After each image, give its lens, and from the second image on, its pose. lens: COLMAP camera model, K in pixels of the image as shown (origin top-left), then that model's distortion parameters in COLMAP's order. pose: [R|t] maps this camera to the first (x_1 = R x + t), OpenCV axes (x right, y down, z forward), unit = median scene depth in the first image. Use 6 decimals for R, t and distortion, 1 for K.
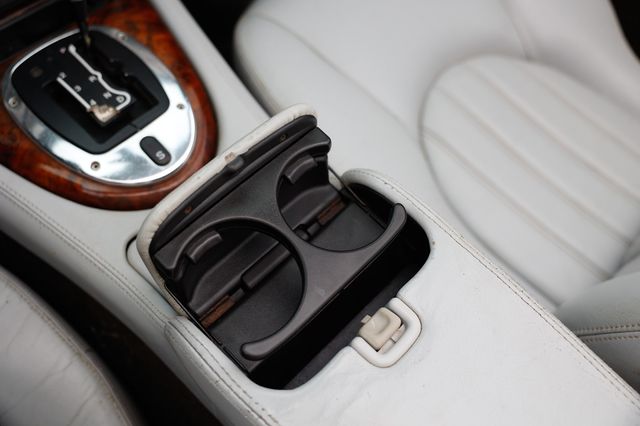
lens RADIAL K [[582.8, 0, 308.9], [0, 582.8, 216.8], [0, 0, 1]] dist [-0.010683, 0.000000]
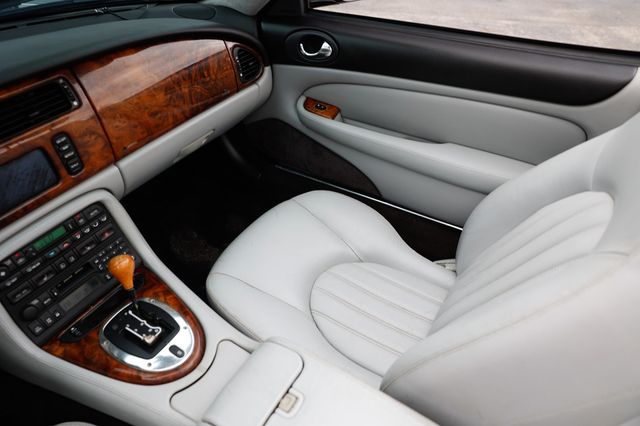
lens RADIAL K [[435.7, 0, 317.4], [0, 435.7, 213.2], [0, 0, 1]] dist [-0.096698, 0.071042]
pose [[0.968994, -0.202323, 0.141830, 0.108270], [0.240234, 0.905685, -0.349316, 0.094416], [-0.057779, 0.372558, 0.926209, -0.631545]]
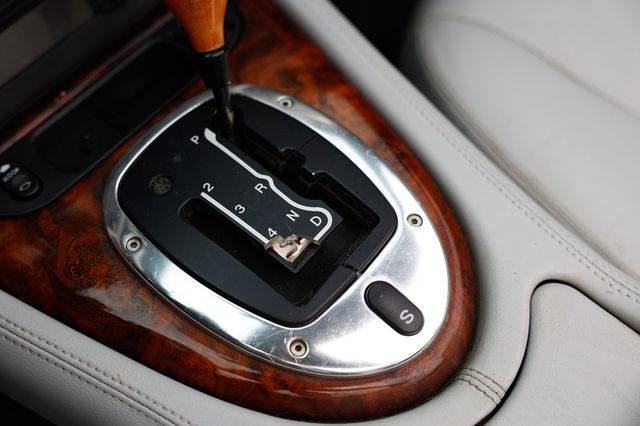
lens RADIAL K [[912.2, 0, 317.4], [0, 912.2, 214.9], [0, 0, 1]] dist [0.116341, 0.000000]
pose [[0.994964, -0.096281, -0.027861, -0.291421], [0.095465, 0.995002, -0.029267, -0.177860], [0.030540, 0.026459, 0.999183, 0.087909]]
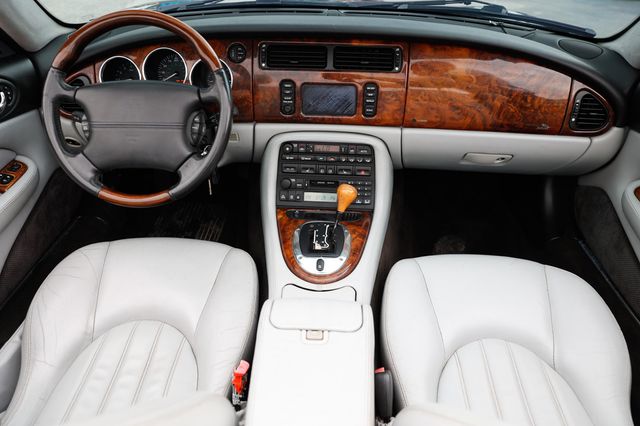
lens RADIAL K [[435.7, 0, 316.7], [0, 435.7, 214.7], [0, 0, 1]] dist [-0.096698, 0.071042]
pose [[0.671182, 0.383119, -0.634614, 0.822627], [-0.639258, 0.732579, -0.233832, 0.175574], [0.375319, 0.562626, 0.736606, -0.522011]]
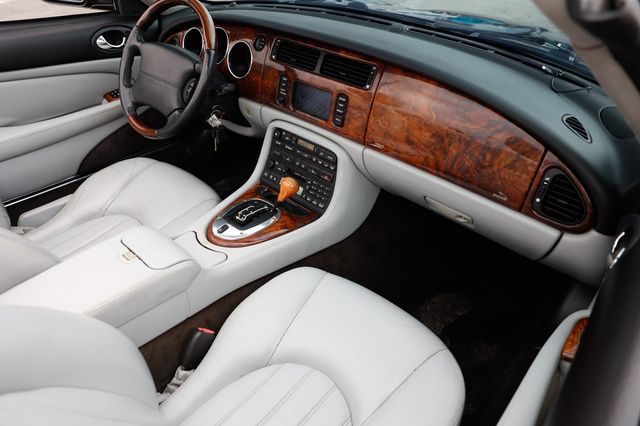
lens RADIAL K [[435.7, 0, 316.0], [0, 435.7, 215.5], [0, 0, 1]] dist [-0.096698, 0.071042]
pose [[0.062082, 0.536111, -0.841861, 1.526021], [-0.897143, 0.399592, 0.188309, -0.941298], [0.437356, 0.743580, 0.505776, 0.032881]]
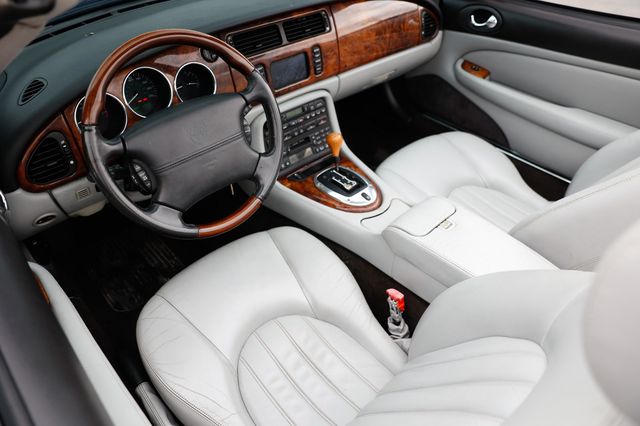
lens RADIAL K [[435.7, 0, 319.9], [0, 435.7, 208.6], [0, 0, 1]] dist [-0.096698, 0.071042]
pose [[0.998136, -0.011440, -0.059953, -0.357966], [-0.011045, 0.932203, -0.361767, 0.781463], [0.060027, 0.361755, 0.930339, -1.165210]]
